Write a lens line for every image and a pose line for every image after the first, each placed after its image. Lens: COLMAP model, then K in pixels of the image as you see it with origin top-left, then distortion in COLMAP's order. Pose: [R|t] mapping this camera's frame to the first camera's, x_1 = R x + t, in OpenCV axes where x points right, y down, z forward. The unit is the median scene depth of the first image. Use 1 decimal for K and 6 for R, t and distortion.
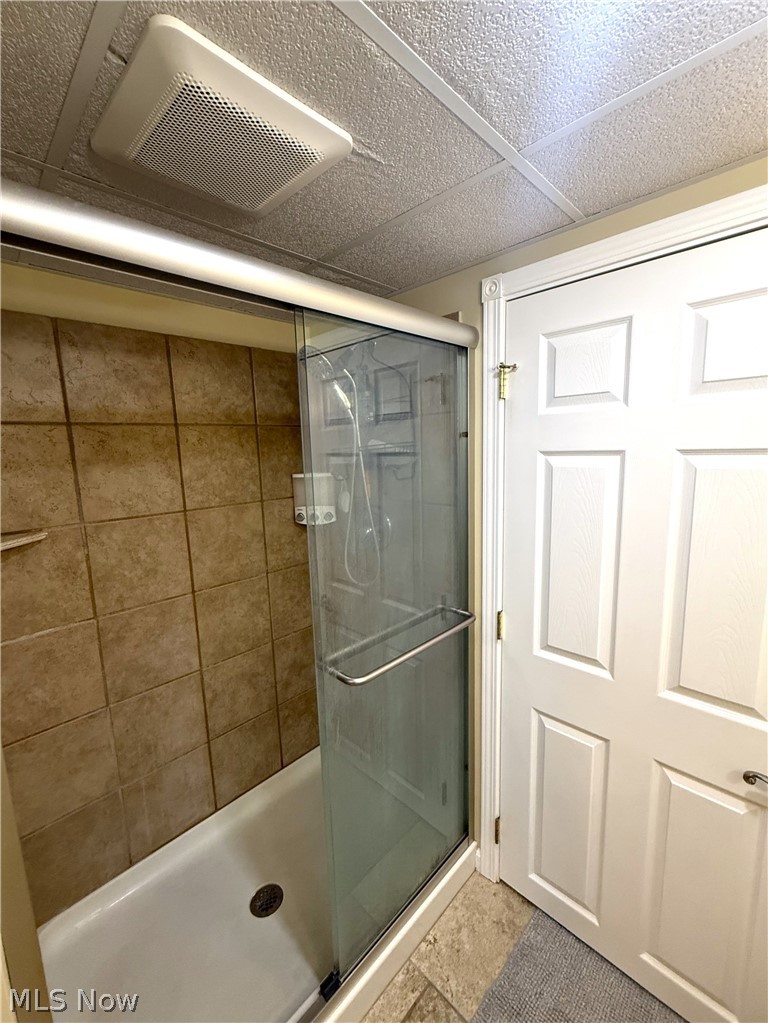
lens RADIAL K [[417.6, 0, 384.2], [0, 417.6, 509.8], [0, 0, 1]] dist [-0.000394, 0.000967]
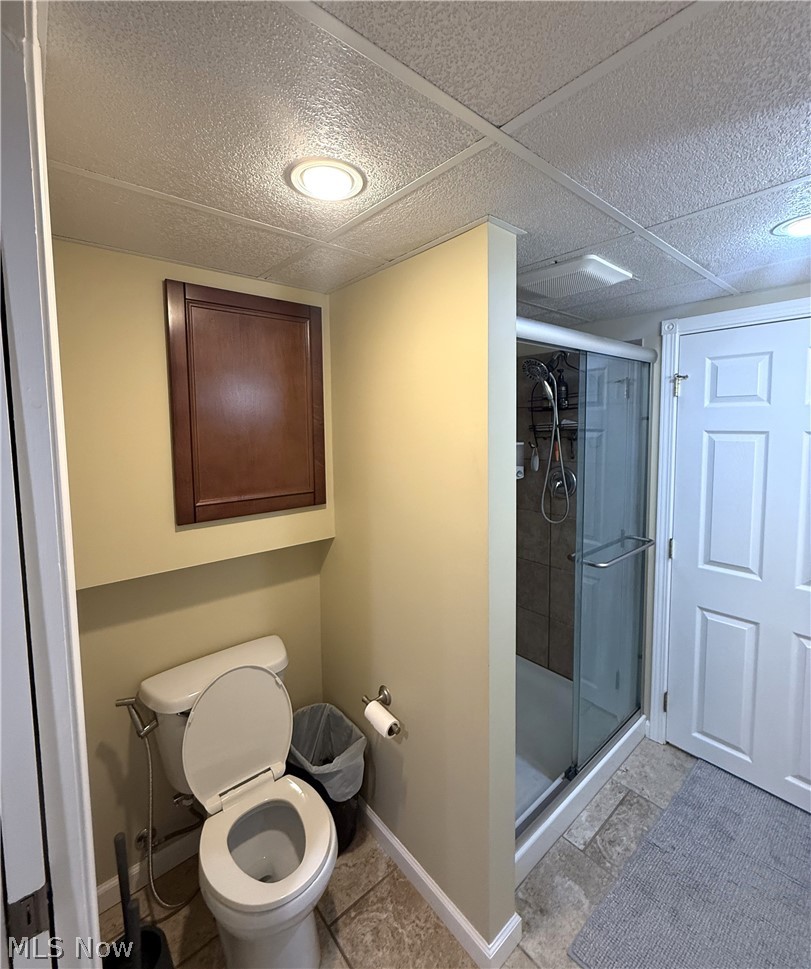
lens RADIAL K [[430.4, 0, 401.9], [0, 430.4, 452.2], [0, 0, 1]] dist [0.004248, -0.001478]
pose [[0.995795, 0.027595, -0.087355, -0.569735], [-0.034214, 0.996581, -0.075207, 0.092574], [0.084981, 0.077879, 0.993334, -0.638941]]
